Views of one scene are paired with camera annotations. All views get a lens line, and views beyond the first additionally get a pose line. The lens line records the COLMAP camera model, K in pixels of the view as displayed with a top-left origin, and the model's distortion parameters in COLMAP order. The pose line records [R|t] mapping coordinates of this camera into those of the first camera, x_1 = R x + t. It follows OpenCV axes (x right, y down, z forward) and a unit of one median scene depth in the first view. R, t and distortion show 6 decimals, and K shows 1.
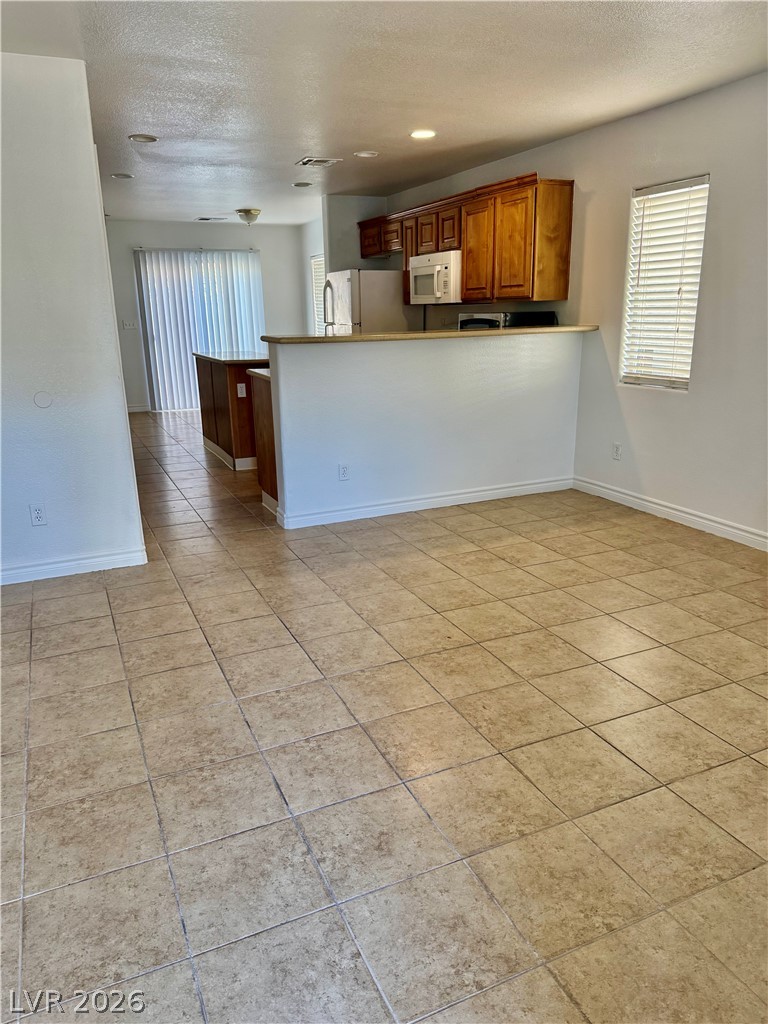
lens RADIAL K [[712.8, 0, 386.8], [0, 712.8, 508.5], [0, 0, 1]] dist [0.041476, -0.053174]
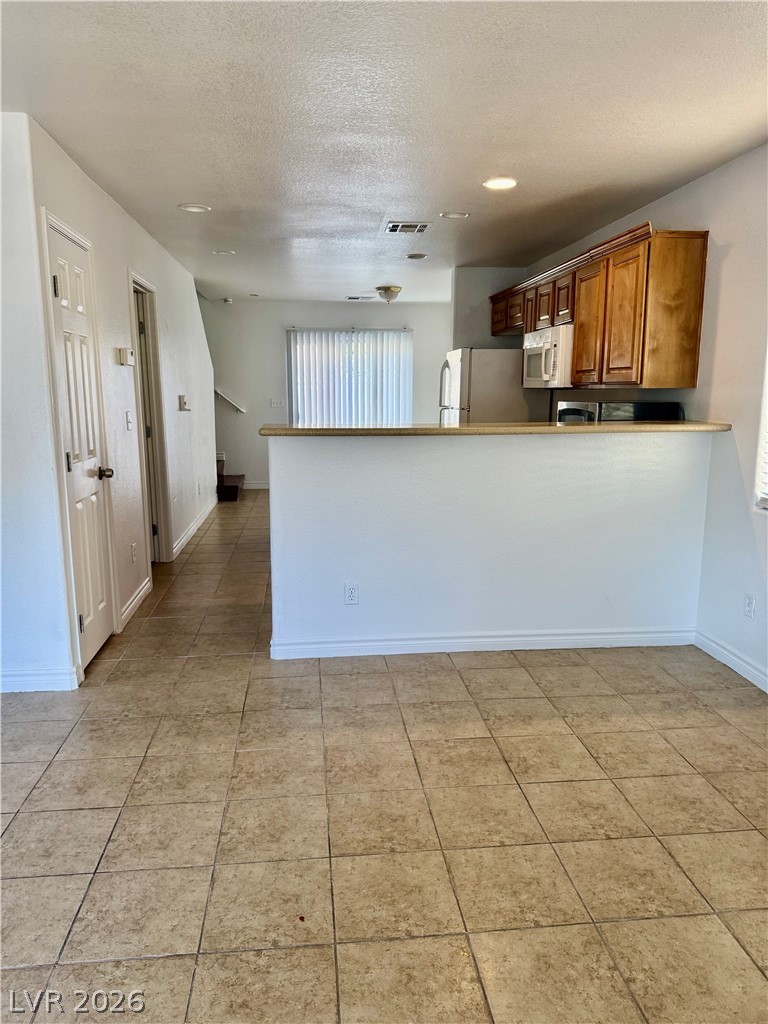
lens RADIAL K [[712.8, 0, 377.0], [0, 712.8, 510.7], [0, 0, 1]] dist [0.041476, -0.053174]
pose [[0.948507, 0.073165, -0.308189, 0.183161], [-0.103513, 0.991135, -0.083282, -0.073186], [0.299364, 0.110896, 0.947673, 0.224265]]
